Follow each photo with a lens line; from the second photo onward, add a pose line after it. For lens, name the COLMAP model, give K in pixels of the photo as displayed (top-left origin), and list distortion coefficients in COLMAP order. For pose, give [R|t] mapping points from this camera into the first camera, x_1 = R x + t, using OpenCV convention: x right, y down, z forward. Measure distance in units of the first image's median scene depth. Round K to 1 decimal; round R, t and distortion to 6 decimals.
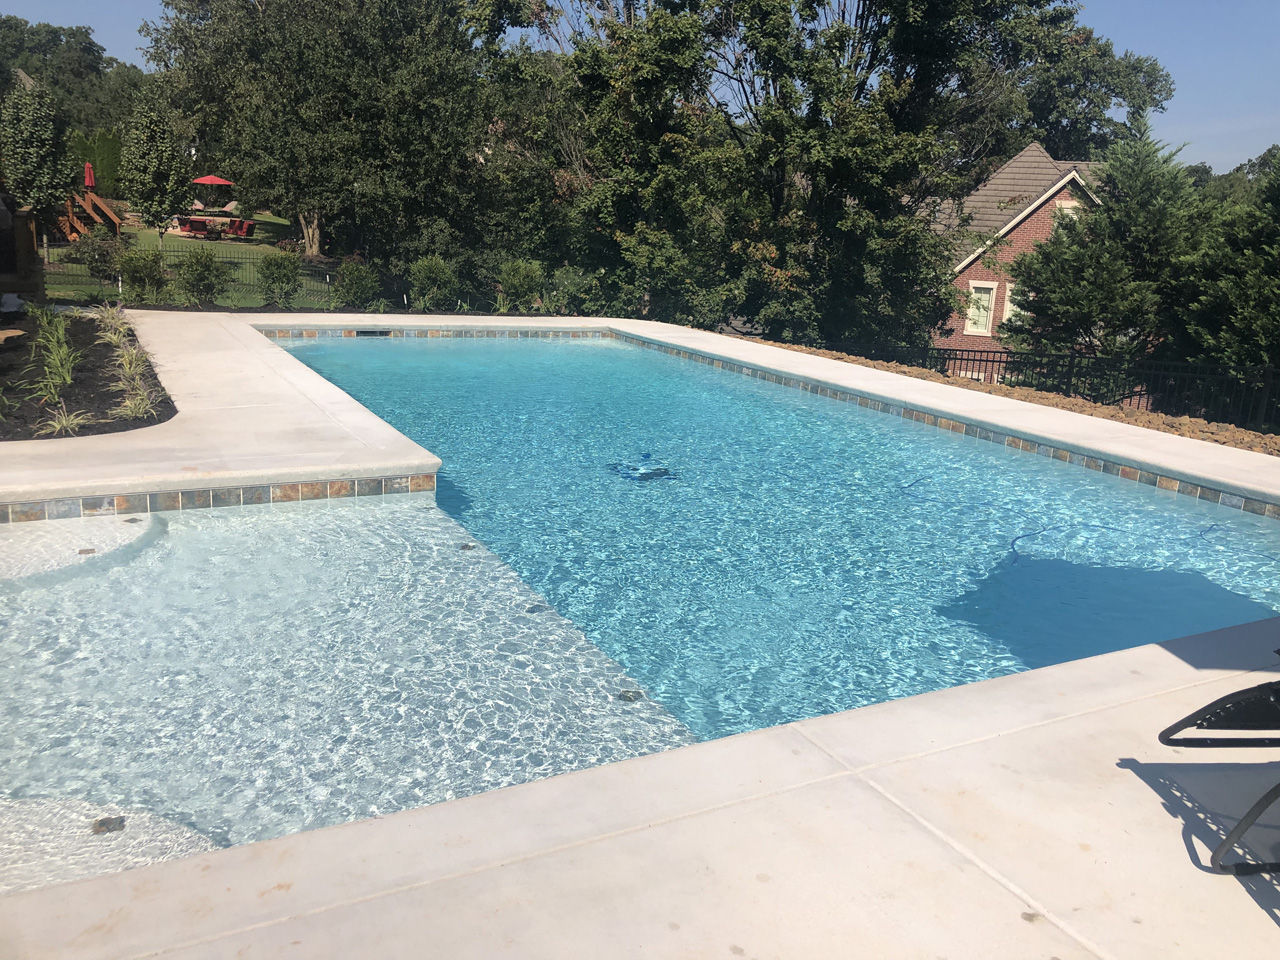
lens RADIAL K [[1063.1, 0, 652.3], [0, 1063.1, 473.0], [0, 0, 1]] dist [0.001321, 0.022027]
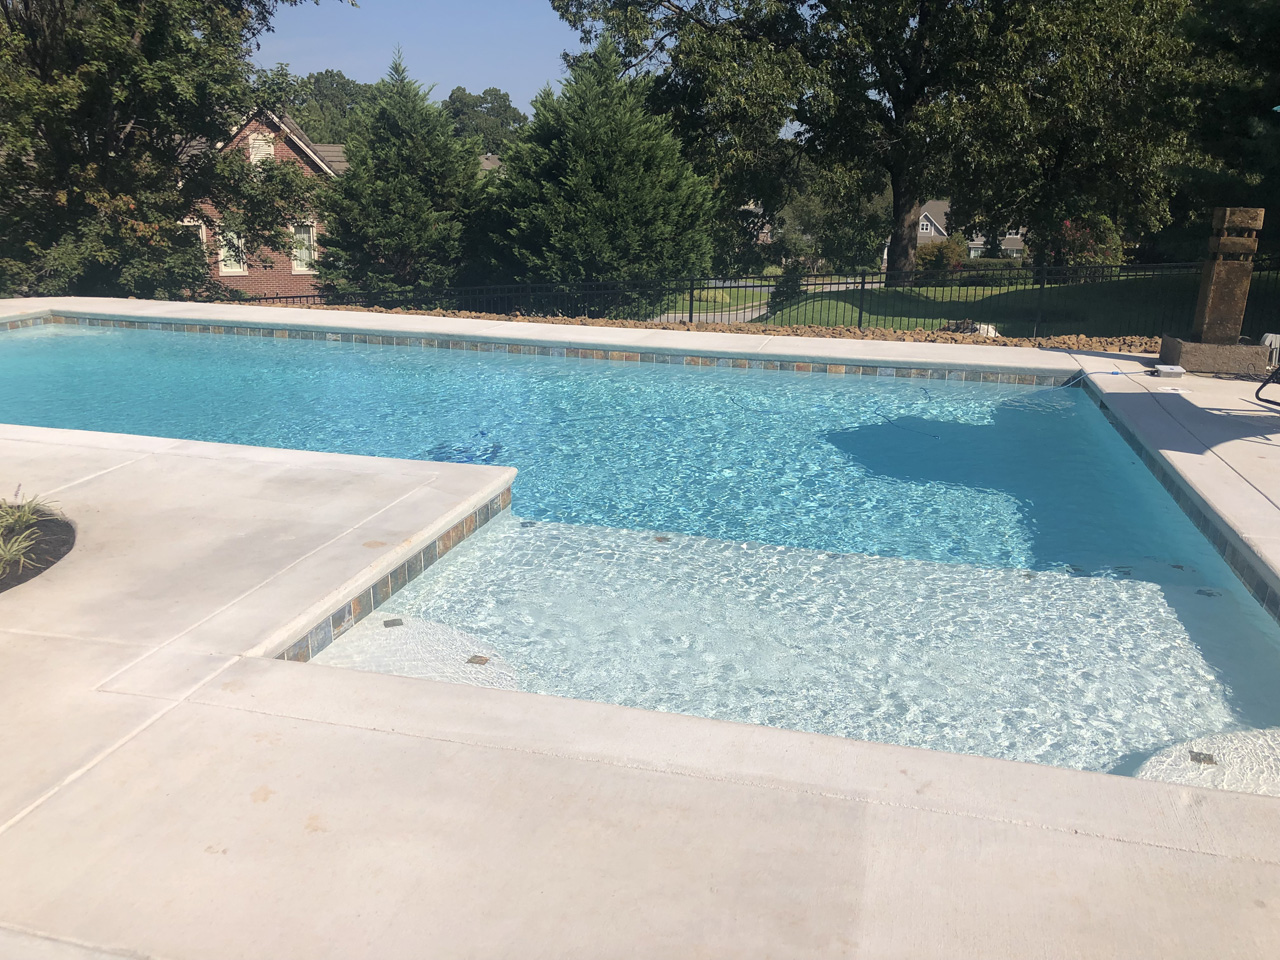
lens RADIAL K [[1066.1, 0, 661.3], [0, 1066.1, 455.1], [0, 0, 1]] dist [0.110581, -0.185591]
pose [[0.655142, -0.222603, 0.721967, -0.227637], [0.186096, 0.973712, 0.131352, -0.035306], [-0.732228, 0.048301, 0.679345, 0.082096]]
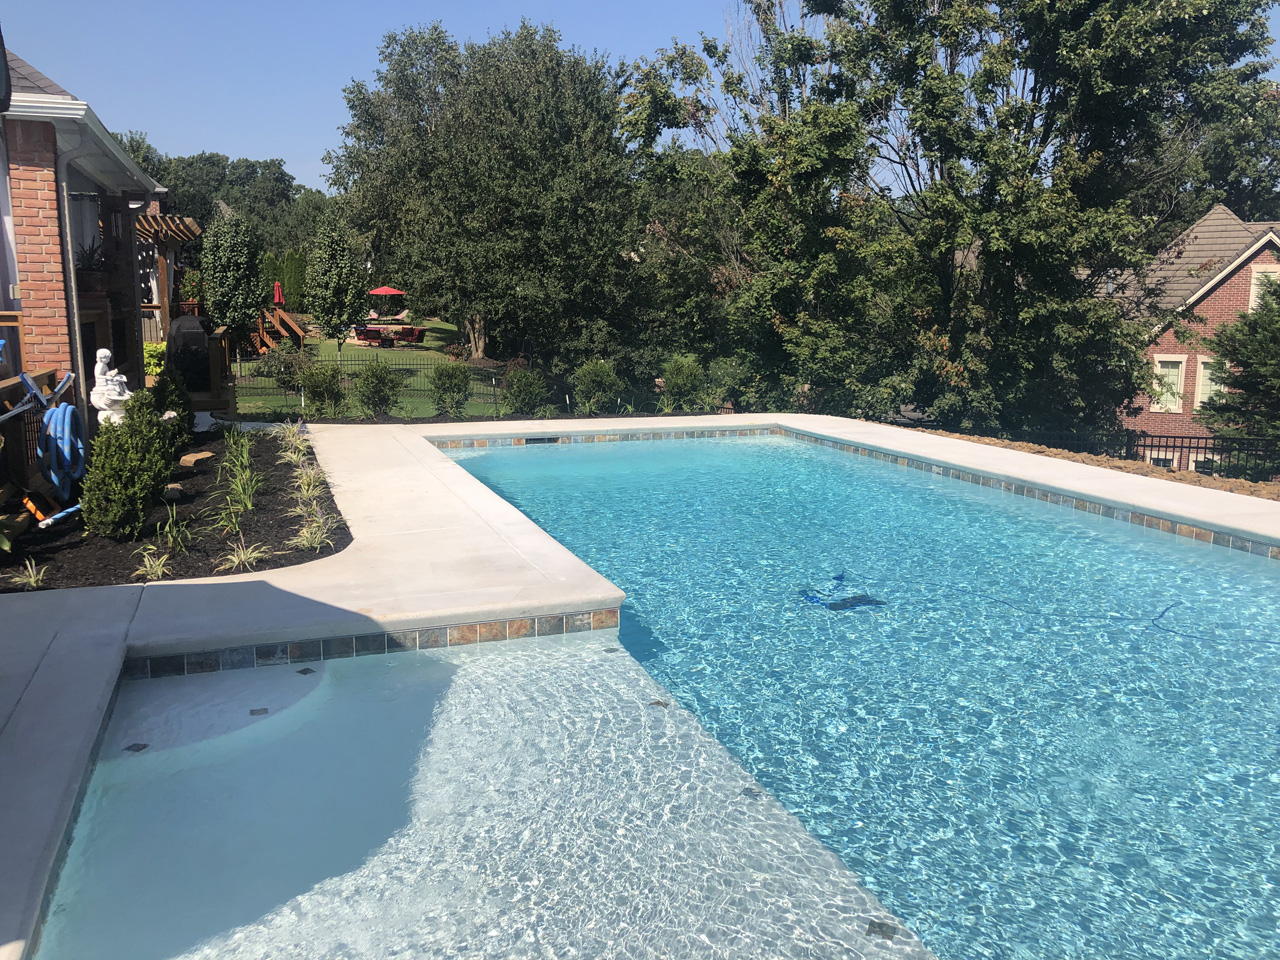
lens RADIAL K [[1050.6, 0, 640.0], [0, 1050.6, 480.0], [0, 0, 1]] dist [0.018392, 0.021097]
pose [[0.988019, -0.024747, -0.152337, -0.014008], [0.013673, 0.997215, -0.073316, -0.012845], [0.153727, 0.070355, 0.985606, 0.031802]]
